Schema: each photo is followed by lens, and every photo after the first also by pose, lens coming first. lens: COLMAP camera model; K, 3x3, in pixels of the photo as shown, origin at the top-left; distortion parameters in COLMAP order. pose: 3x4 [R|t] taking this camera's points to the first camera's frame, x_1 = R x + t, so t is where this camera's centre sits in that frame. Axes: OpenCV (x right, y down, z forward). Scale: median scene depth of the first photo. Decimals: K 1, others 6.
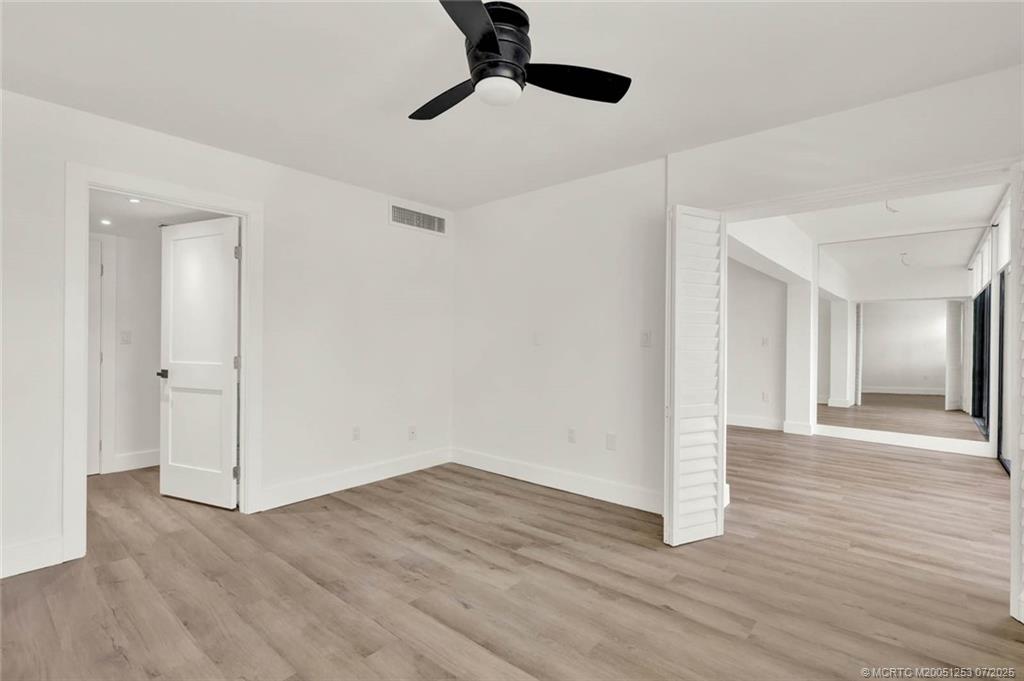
lens RADIAL K [[476.6, 0, 515.4], [0, 476.6, 344.1], [0, 0, 1]] dist [-0.007834, 0.003681]
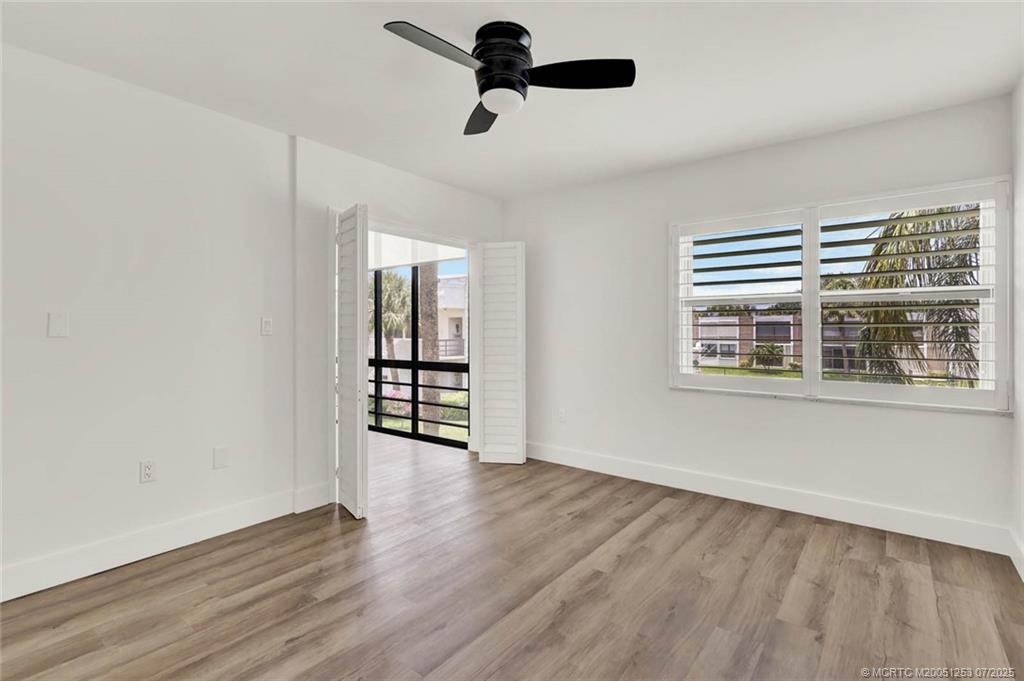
lens RADIAL K [[476.6, 0, 519.8], [0, 476.6, 332.8], [0, 0, 1]] dist [-0.007834, 0.003681]
pose [[-0.041597, -0.009074, 0.999093, -0.731464], [0.011228, 0.999891, 0.009548, -0.004651], [-0.999071, 0.011615, -0.041491, 0.651489]]
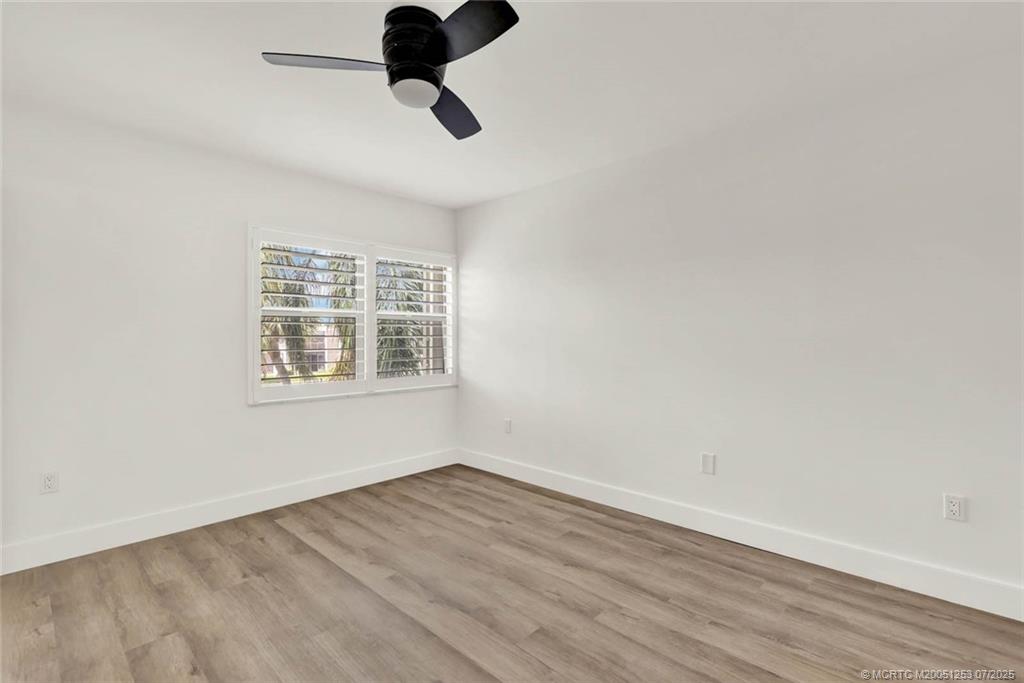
lens RADIAL K [[476.6, 0, 512.3], [0, 476.6, 338.7], [0, 0, 1]] dist [-0.007834, 0.003681]
pose [[-0.997796, 0.002194, 0.066321, -0.200251], [0.002975, 0.999927, 0.011675, -0.013141], [-0.066291, 0.011847, -0.997730, 1.293438]]
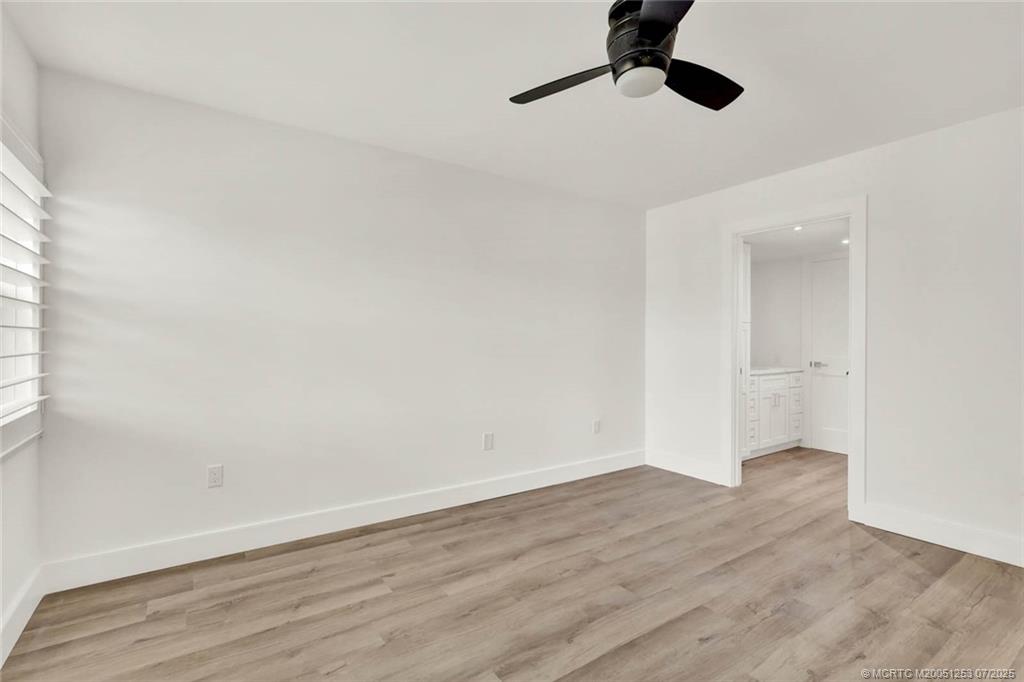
lens RADIAL K [[476.6, 0, 515.0], [0, 476.6, 339.1], [0, 0, 1]] dist [-0.007834, 0.003681]
pose [[-0.259109, -0.004234, -0.965839, 0.622831], [-0.016016, 0.999872, -0.000086, -0.001989], [0.965715, 0.015446, -0.259144, 0.650469]]
